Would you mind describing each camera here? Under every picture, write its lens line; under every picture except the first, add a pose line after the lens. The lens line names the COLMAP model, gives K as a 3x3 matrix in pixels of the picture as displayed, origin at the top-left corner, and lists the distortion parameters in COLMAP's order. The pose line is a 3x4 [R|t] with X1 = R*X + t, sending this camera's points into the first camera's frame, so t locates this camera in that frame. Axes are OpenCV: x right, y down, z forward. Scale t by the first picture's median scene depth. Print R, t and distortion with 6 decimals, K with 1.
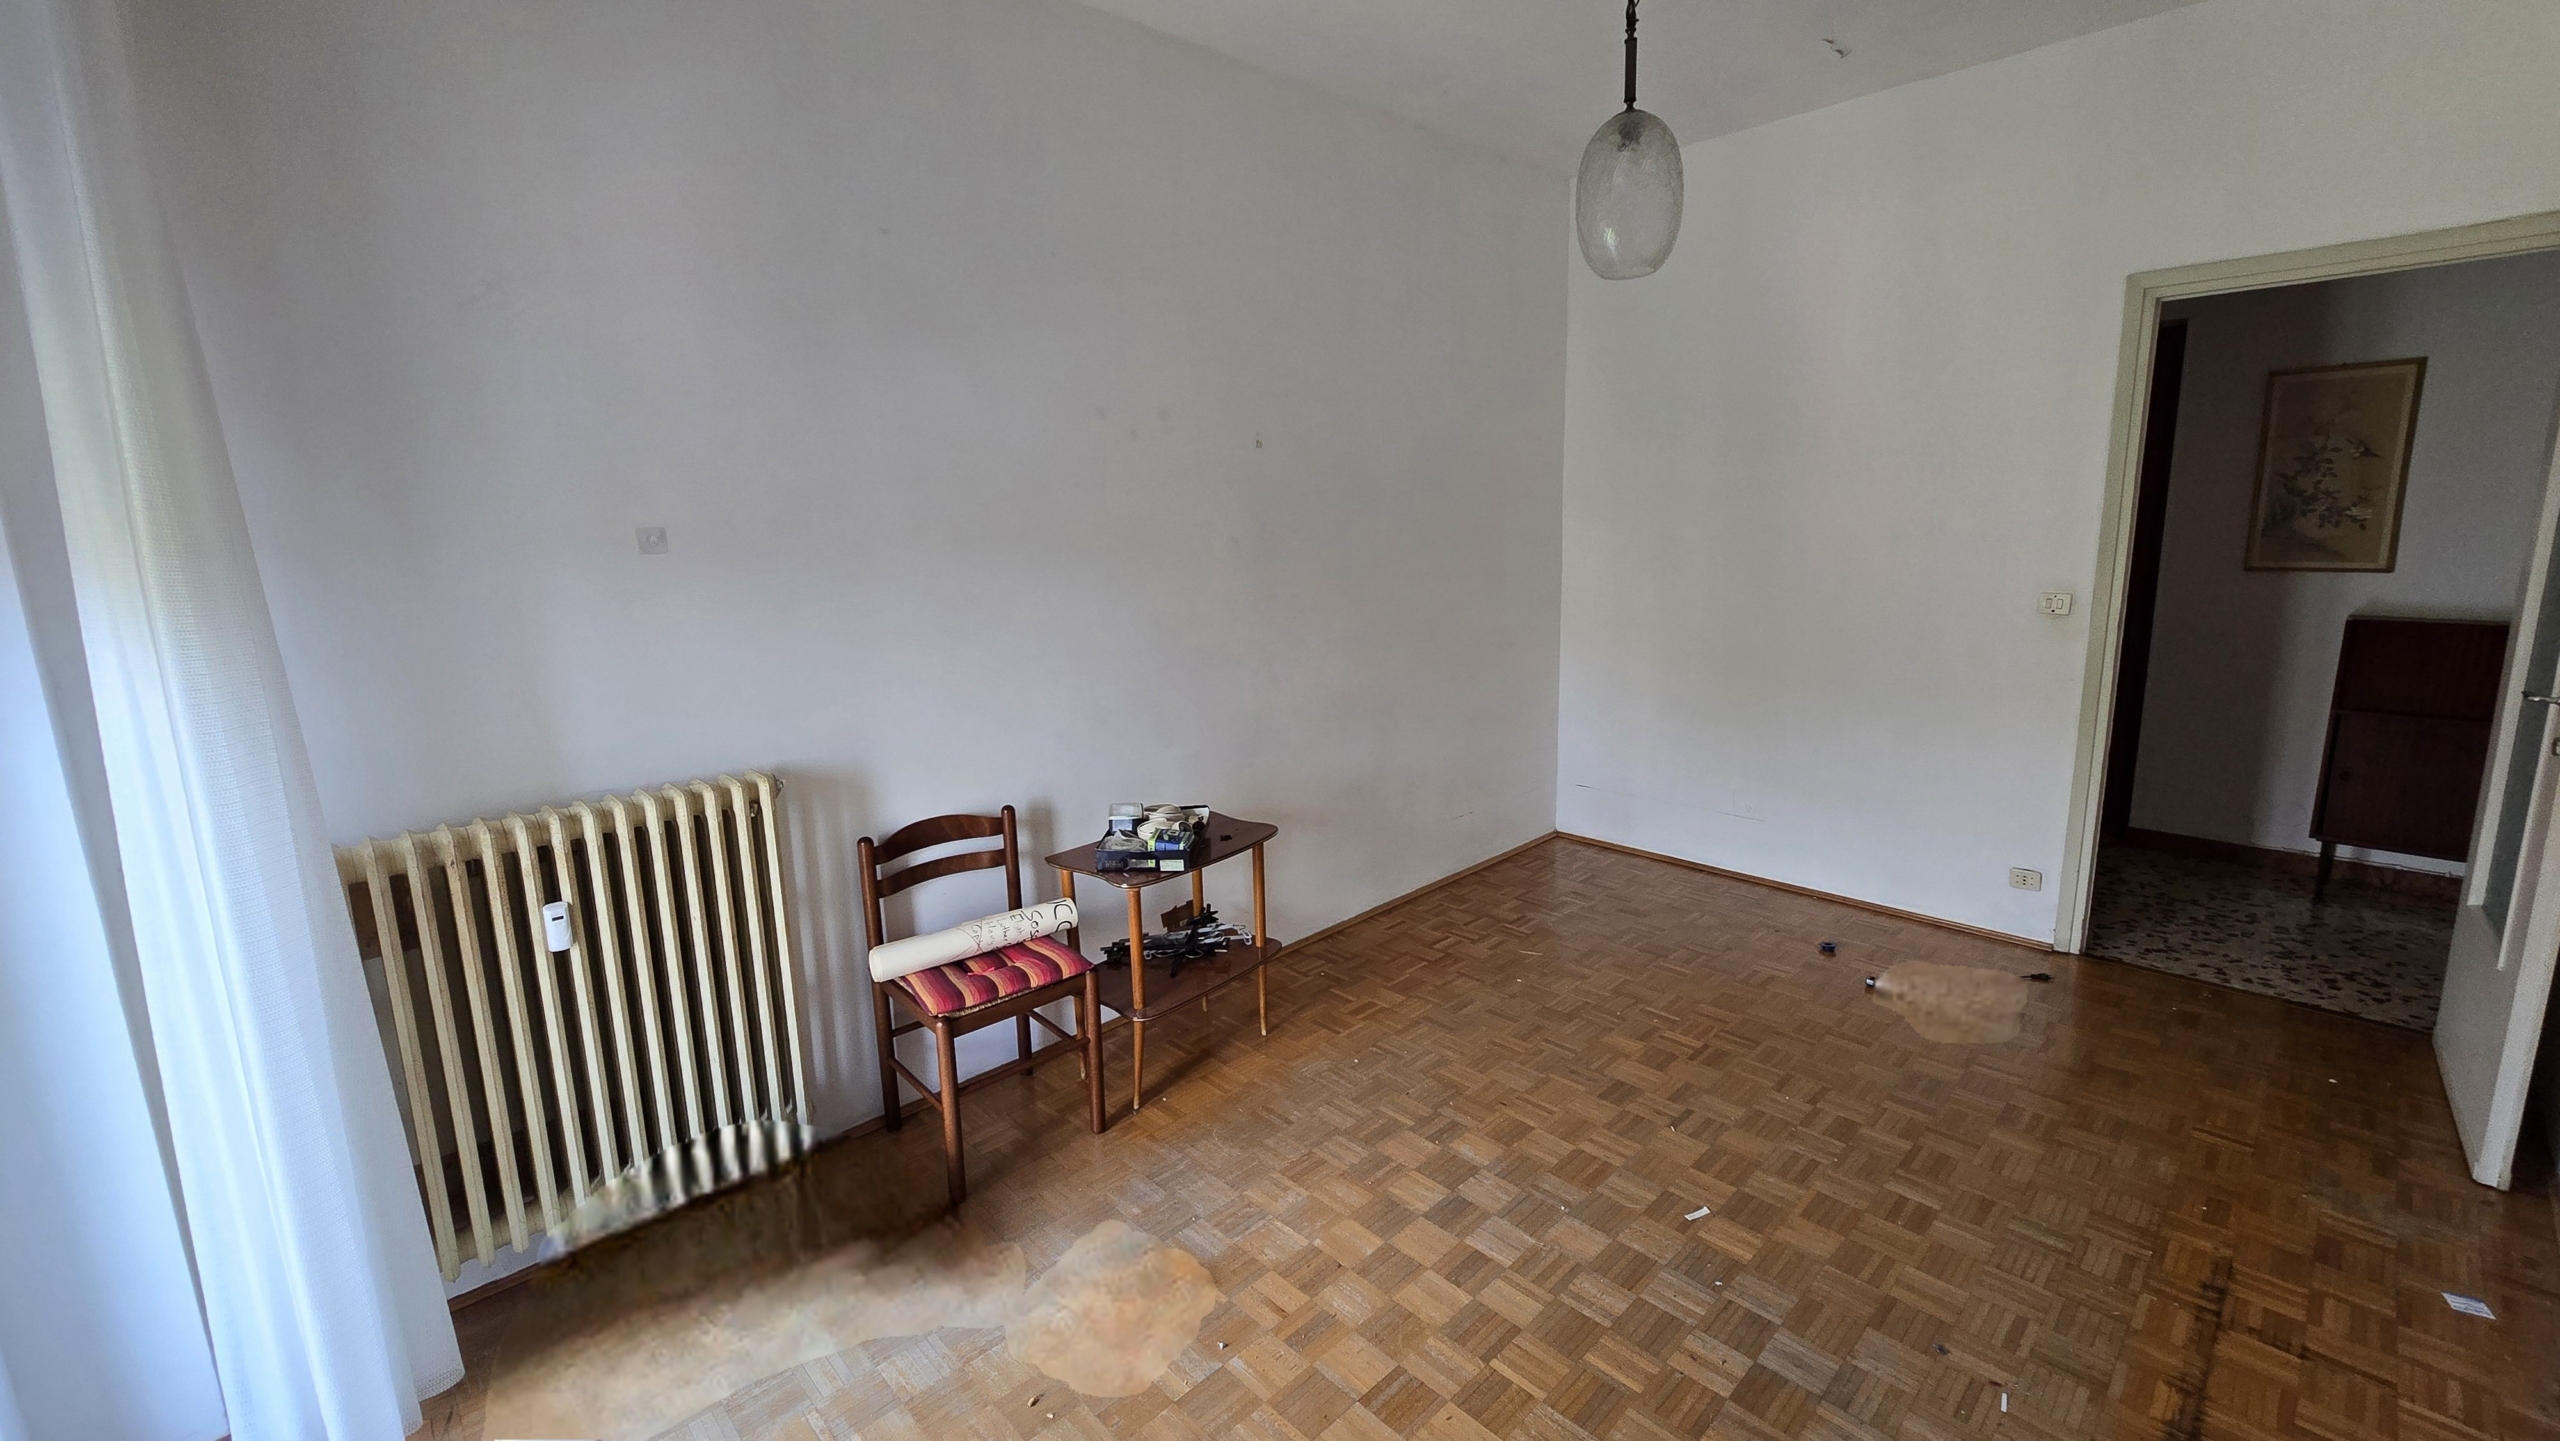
lens RADIAL K [[1044.8, 0, 1281.0], [0, 1044.8, 699.2], [0, 0, 1]] dist [-0.002667, 0.001562]
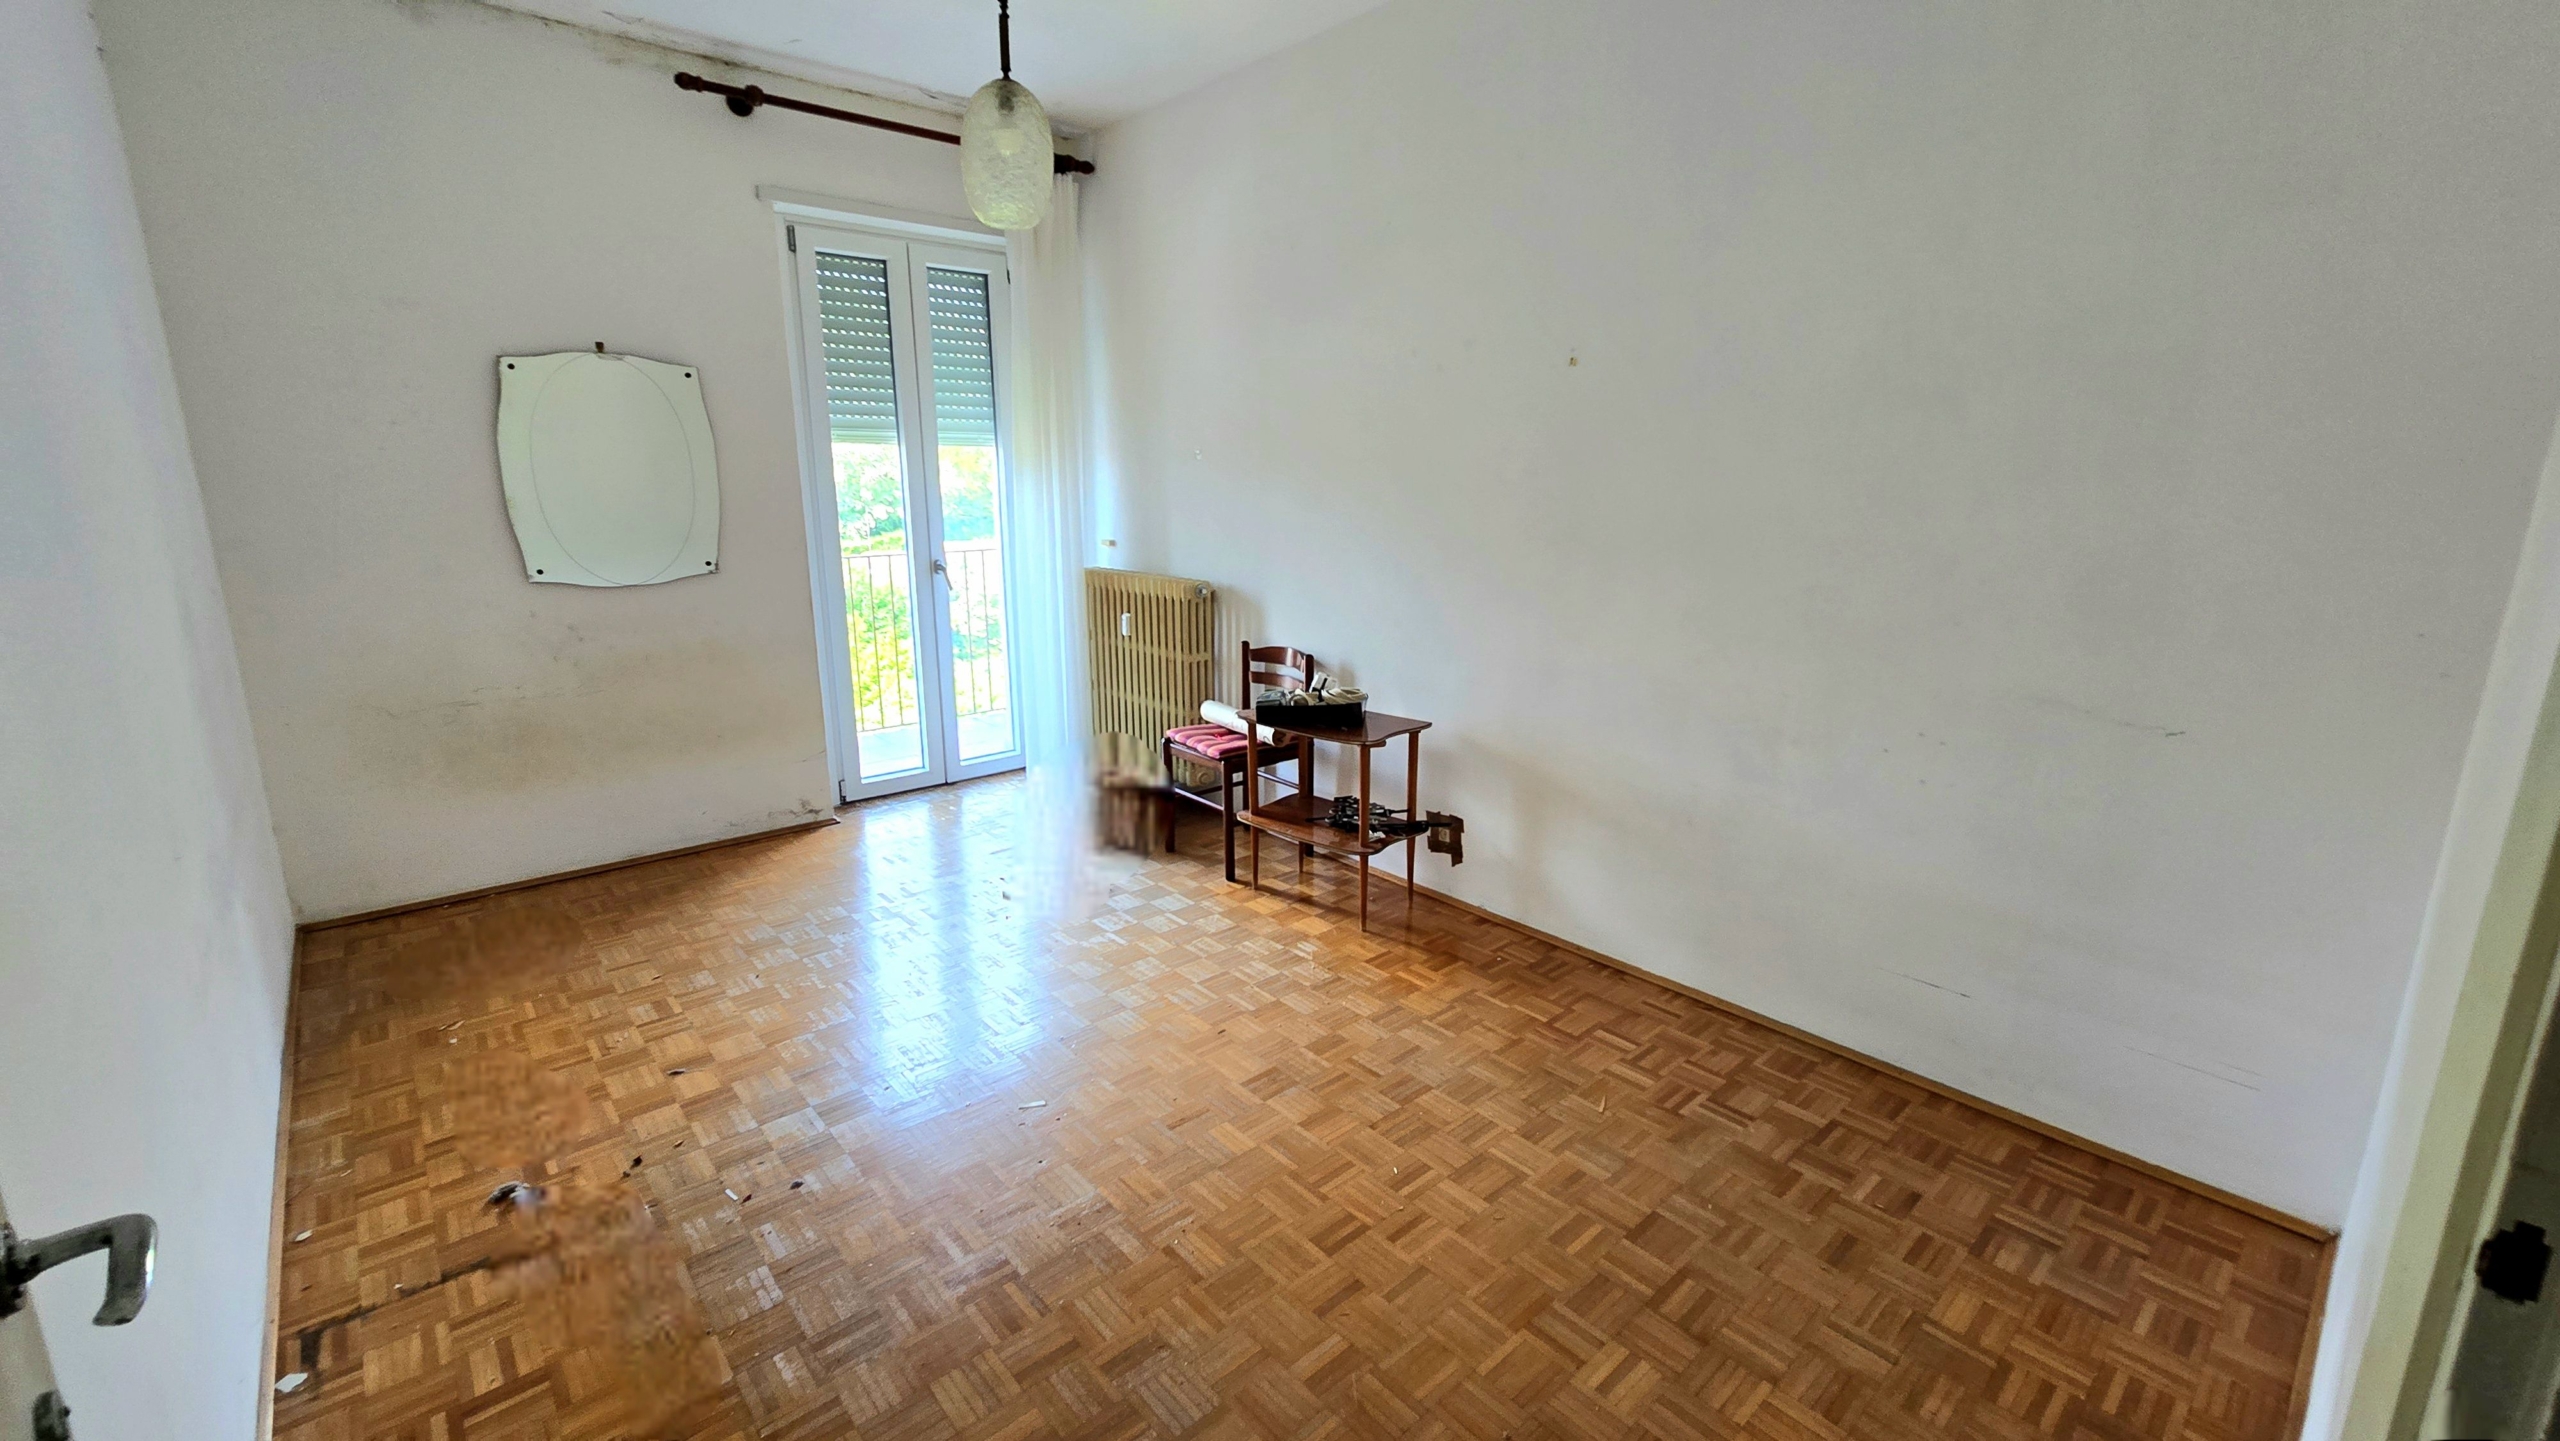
lens RADIAL K [[1044.8, 0, 1303.0], [0, 1044.8, 708.4], [0, 0, 1]] dist [-0.002667, 0.001562]
pose [[-0.018355, 0.256384, -0.966401, 0.789167], [-0.181524, 0.949646, 0.255386, -0.131828], [0.983215, 0.180113, 0.029109, 0.702448]]
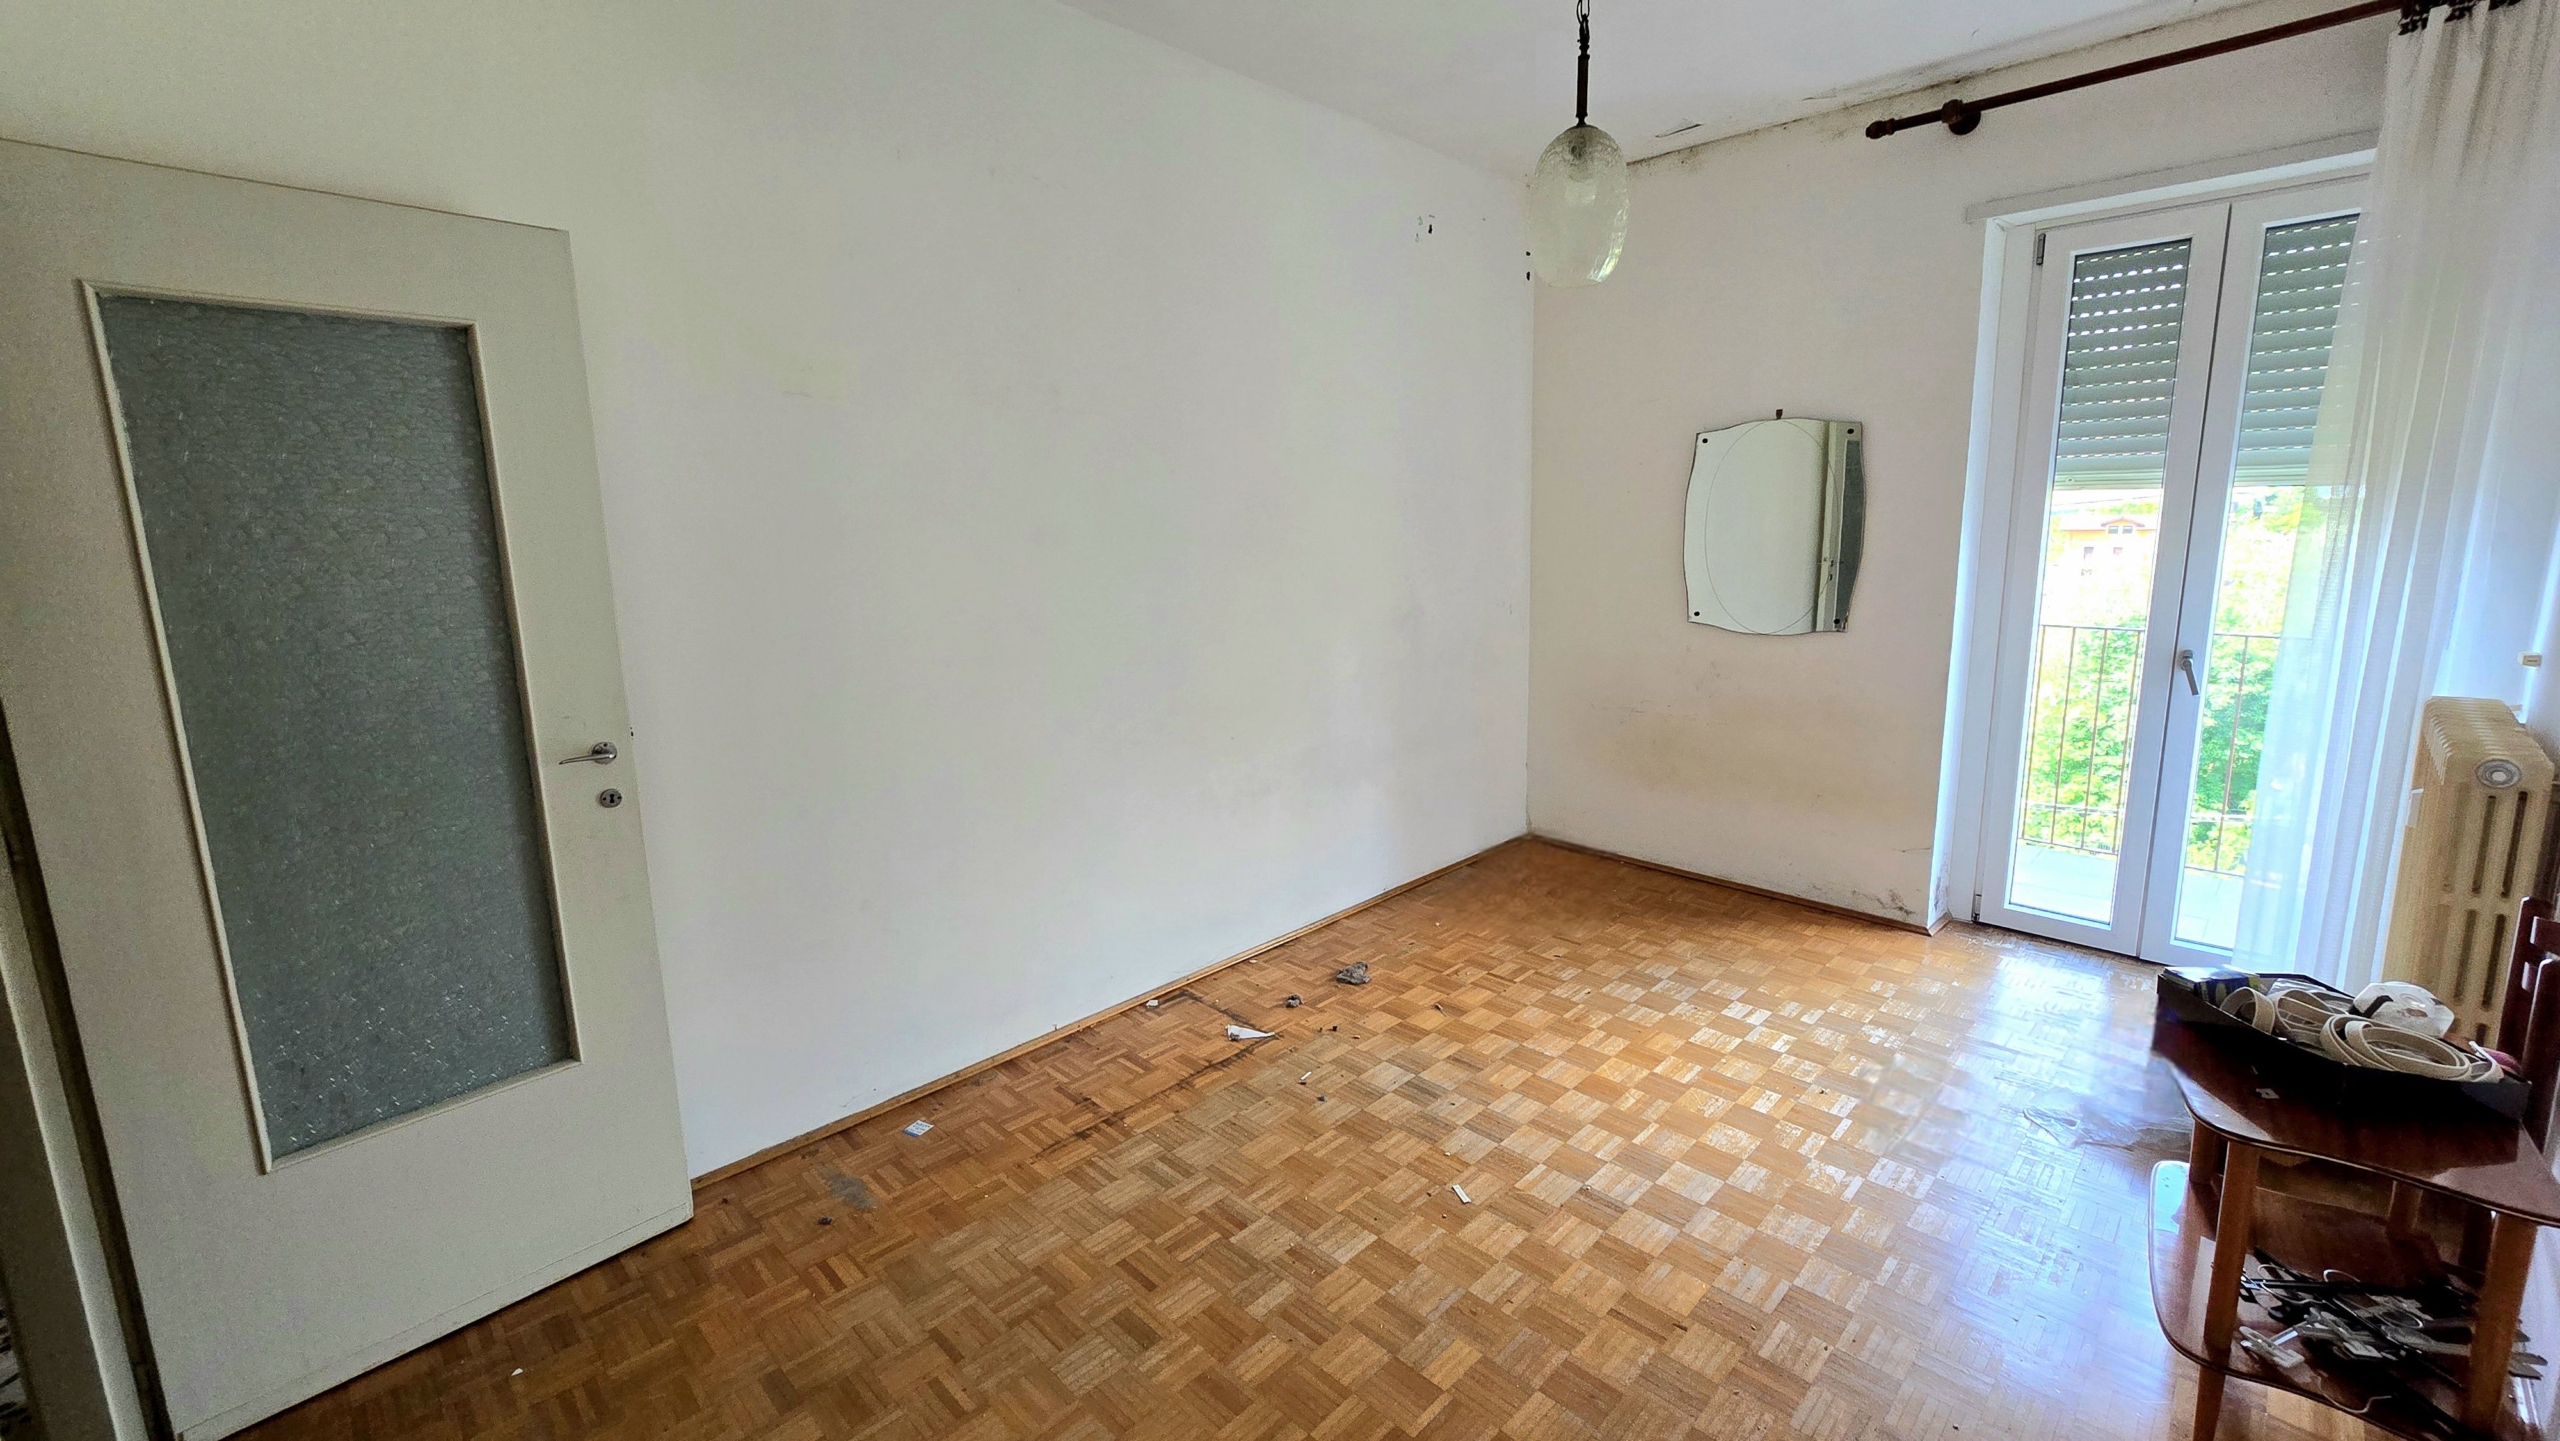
lens RADIAL K [[1044.8, 0, 1263.5], [0, 1044.8, 709.8], [0, 0, 1]] dist [-0.002667, 0.001562]
pose [[-0.998313, 0.055879, -0.015795, 0.342228], [0.046544, 0.932659, 0.357743, -0.203182], [0.034722, 0.356405, -0.933686, 1.077313]]
